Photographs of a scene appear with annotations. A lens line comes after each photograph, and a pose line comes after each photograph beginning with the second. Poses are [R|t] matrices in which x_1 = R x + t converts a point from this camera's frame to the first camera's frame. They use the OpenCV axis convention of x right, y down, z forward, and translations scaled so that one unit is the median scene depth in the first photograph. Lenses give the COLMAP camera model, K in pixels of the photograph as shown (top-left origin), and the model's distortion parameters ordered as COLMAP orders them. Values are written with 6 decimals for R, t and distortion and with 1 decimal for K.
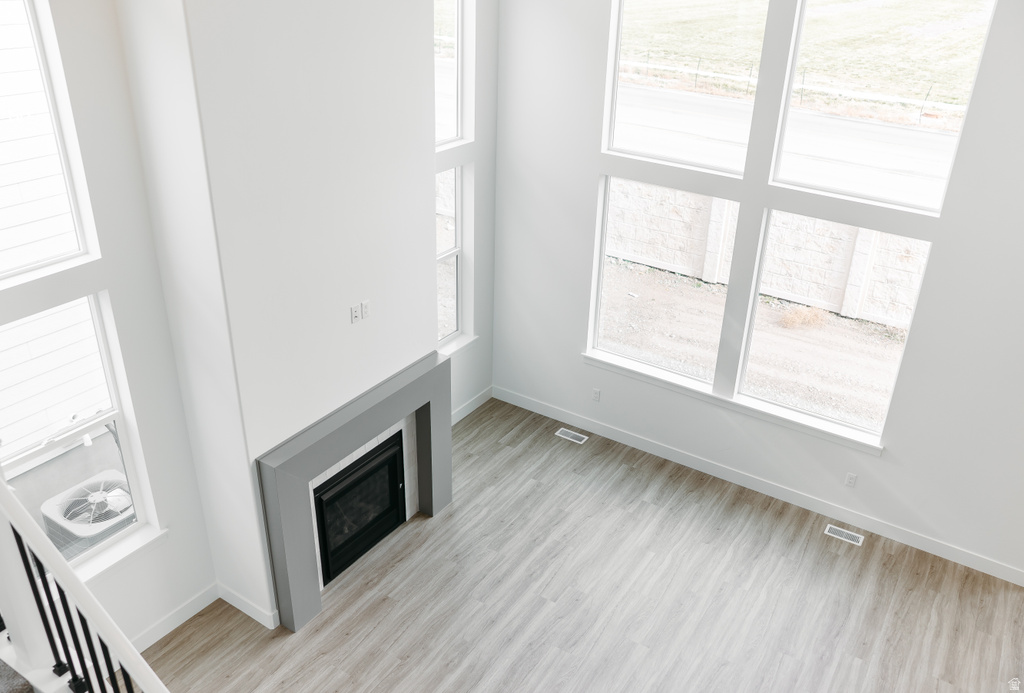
lens RADIAL K [[848.5, 0, 514.7], [0, 848.5, 355.7], [0, 0, 1]] dist [-0.041523, 0.001541]
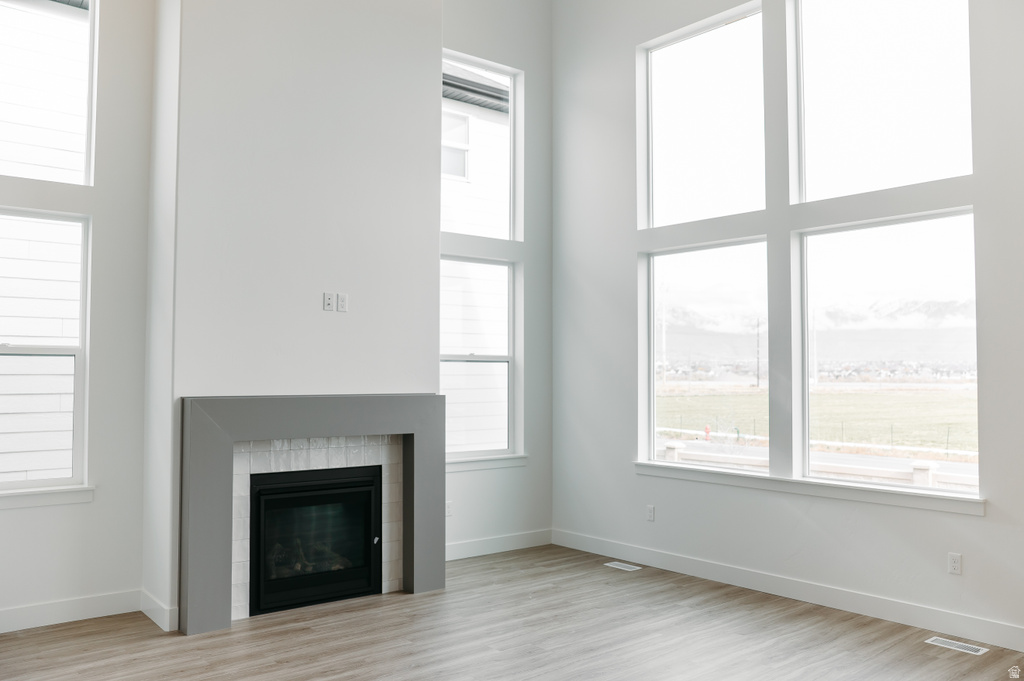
lens RADIAL K [[856.0, 0, 512.0], [0, 856.0, 340.5], [0, 0, 1]] dist [-0.037912, 0.008647]
pose [[0.948240, -0.039303, -0.315112, 0.287150], [-0.123782, 0.868072, -0.480758, 0.386912], [0.292436, 0.494880, 0.818276, 0.223897]]
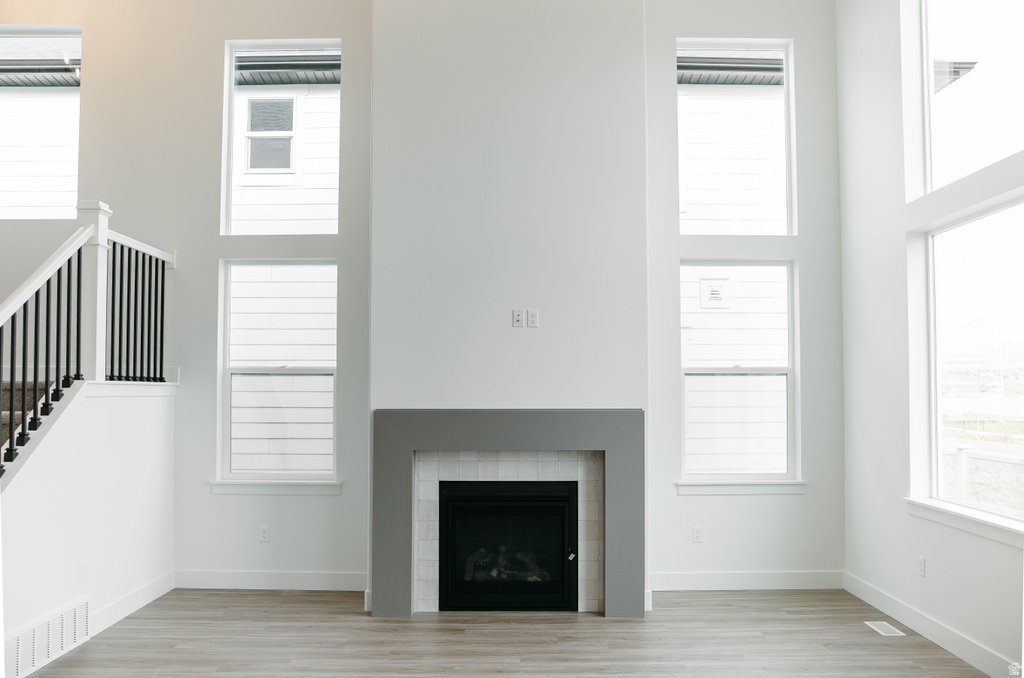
lens RADIAL K [[833.4, 0, 512.6], [0, 833.4, 369.1], [0, 0, 1]] dist [-0.046760, 0.009130]
pose [[0.539233, -0.051026, -0.840609, 0.561821], [-0.374648, 0.879416, -0.293710, 0.261339], [0.754232, 0.473311, 0.455094, 0.487052]]
